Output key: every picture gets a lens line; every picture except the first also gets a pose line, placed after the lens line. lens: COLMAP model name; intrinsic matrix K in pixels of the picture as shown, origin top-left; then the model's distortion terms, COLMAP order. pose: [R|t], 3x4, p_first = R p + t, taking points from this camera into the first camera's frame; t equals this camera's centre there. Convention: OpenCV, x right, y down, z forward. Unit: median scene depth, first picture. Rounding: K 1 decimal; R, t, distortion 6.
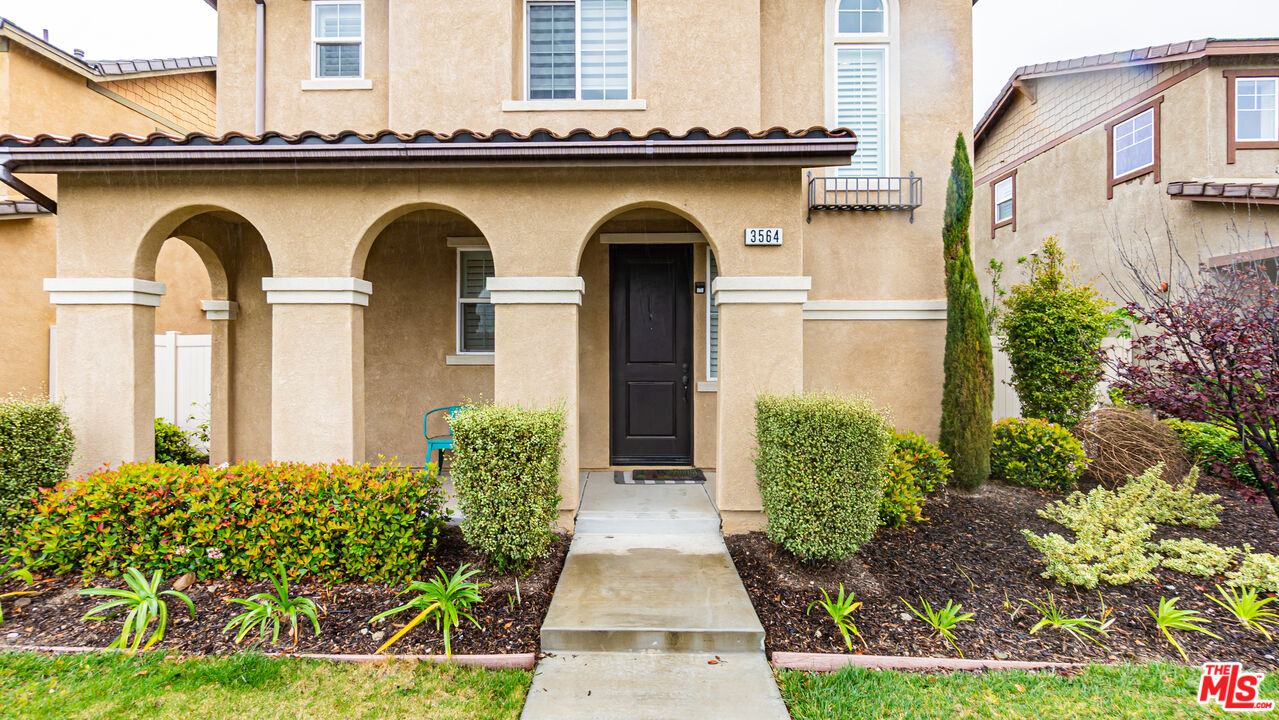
lens RADIAL K [[577.8, 0, 640.3], [0, 577.8, 354.7], [0, 0, 1]] dist [-0.001835, 0.001158]
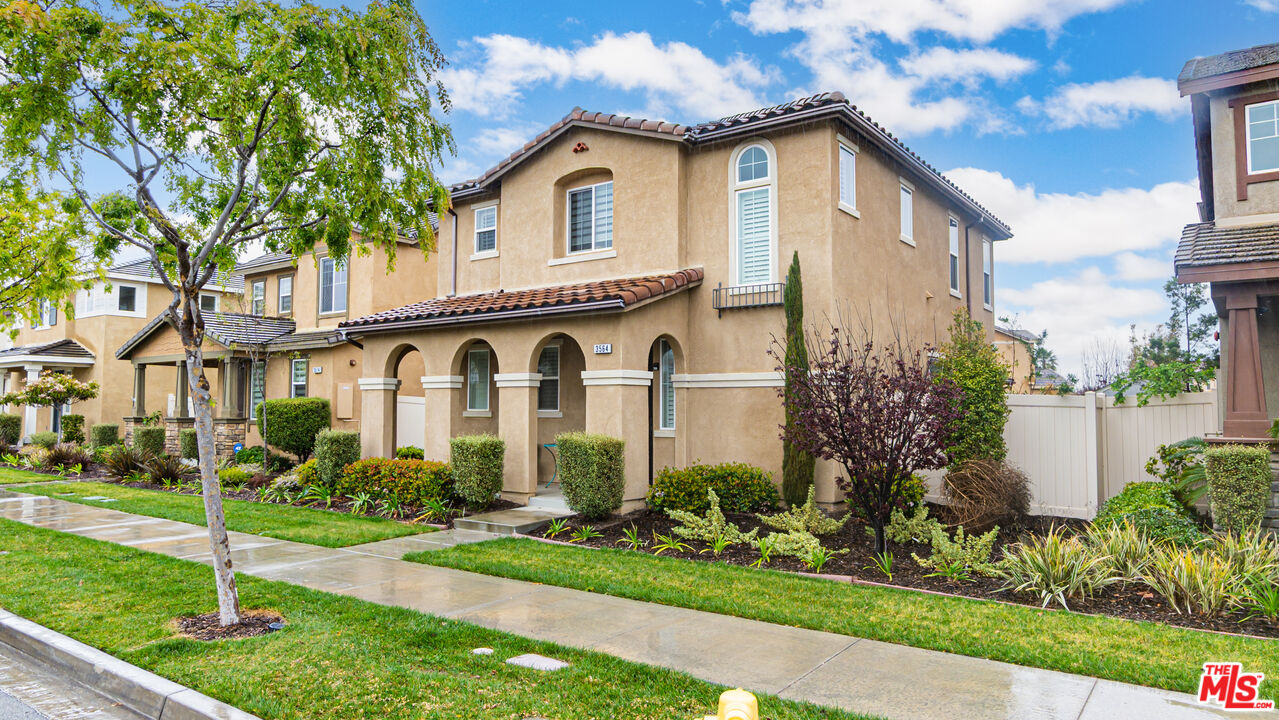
lens RADIAL K [[845.4, 0, 634.0], [0, 845.4, 358.5], [0, 0, 1]] dist [0.002997, 0.000745]
pose [[0.813989, -0.032680, -0.579960, 1.317131], [0.002500, 0.998604, -0.052761, -0.022786], [0.580874, 0.041497, 0.812935, -0.801038]]
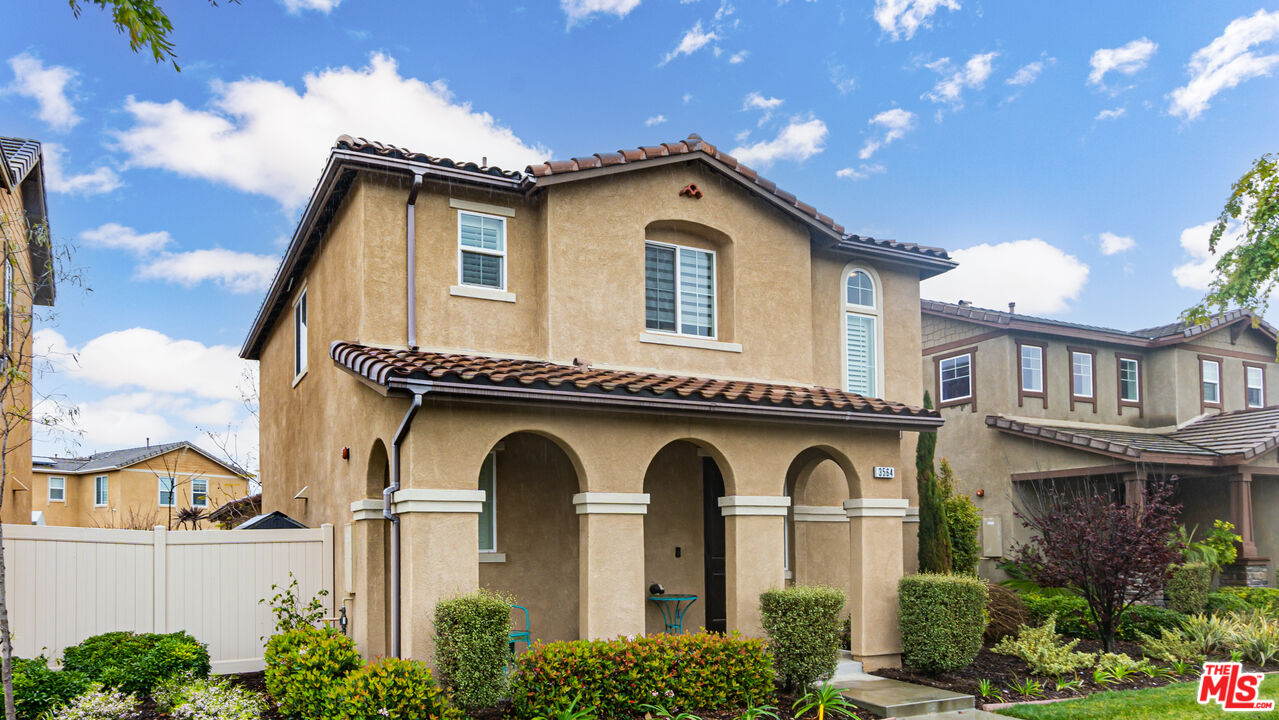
lens RADIAL K [[857.5, 0, 606.0], [0, 857.5, 514.7], [0, 0, 1]] dist [0.005170, -0.000264]
pose [[0.887956, 0.008350, 0.459853, -1.041803], [0.005546, 0.999568, -0.028860, -0.023217], [-0.459896, 0.028177, 0.887526, -0.467652]]
